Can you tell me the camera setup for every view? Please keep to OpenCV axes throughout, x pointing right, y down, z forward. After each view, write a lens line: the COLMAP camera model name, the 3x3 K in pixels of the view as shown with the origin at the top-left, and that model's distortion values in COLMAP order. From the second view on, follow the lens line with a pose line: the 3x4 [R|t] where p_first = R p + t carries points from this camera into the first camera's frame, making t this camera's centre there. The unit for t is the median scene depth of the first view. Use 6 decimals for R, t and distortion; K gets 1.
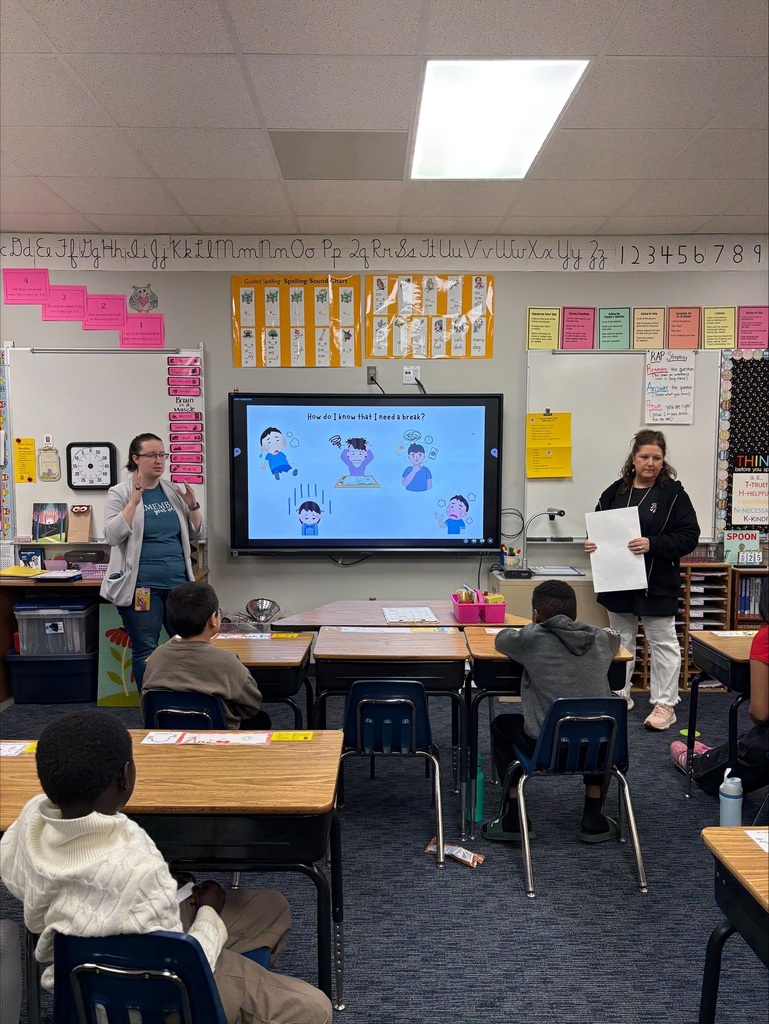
lens RADIAL K [[760.4, 0, 380.2], [0, 760.4, 518.1], [0, 0, 1]] dist [0.039777, -0.051909]
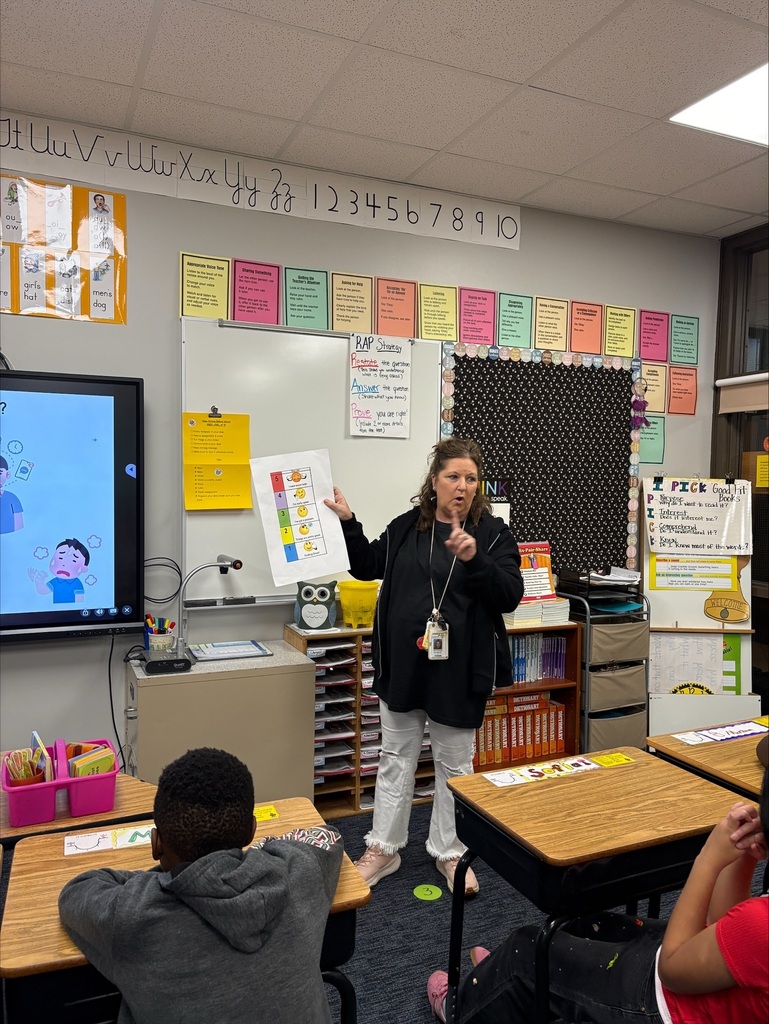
lens RADIAL K [[760.4, 0, 380.2], [0, 760.4, 518.1], [0, 0, 1]] dist [0.039777, -0.051909]
pose [[0.922079, -0.008472, 0.386910, 0.092598], [0.023795, 0.999110, -0.034831, -0.019173], [-0.386270, 0.041323, 0.921460, 0.326342]]
